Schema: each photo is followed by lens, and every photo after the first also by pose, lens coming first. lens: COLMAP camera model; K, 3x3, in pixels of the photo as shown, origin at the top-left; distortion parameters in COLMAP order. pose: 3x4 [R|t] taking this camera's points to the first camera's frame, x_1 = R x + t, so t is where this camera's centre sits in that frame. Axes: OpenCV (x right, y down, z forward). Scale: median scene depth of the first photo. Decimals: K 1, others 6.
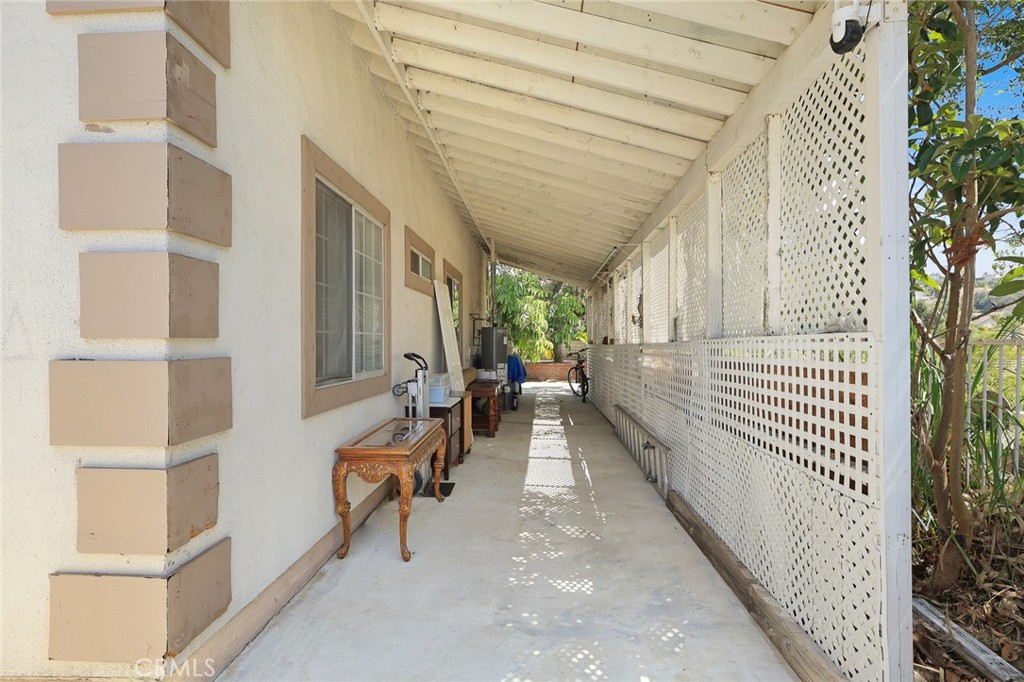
lens RADIAL K [[595.6, 0, 512.0], [0, 595.6, 341.0], [0, 0, 1]] dist [-0.002648, 0.026979]
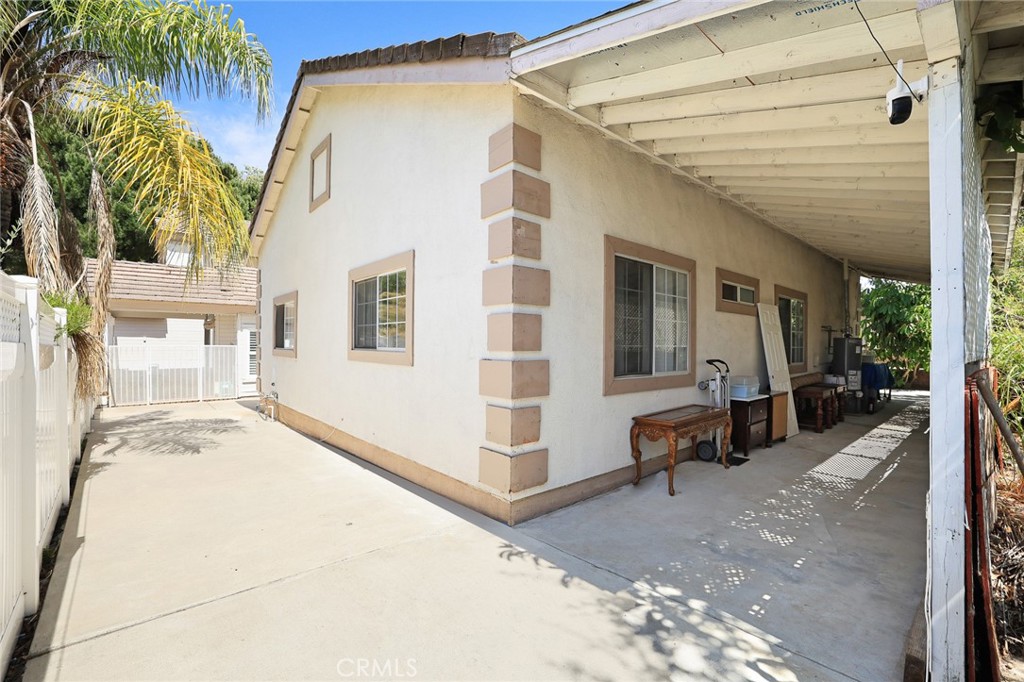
lens RADIAL K [[445.3, 0, 512.0], [0, 445.3, 341.0], [0, 0, 1]] dist [-0.001890, -0.000156]
pose [[0.710607, -0.004910, -0.703572, 0.349608], [-0.004890, 0.999917, -0.011917, -0.013420], [0.703572, 0.011909, 0.710524, -0.113008]]
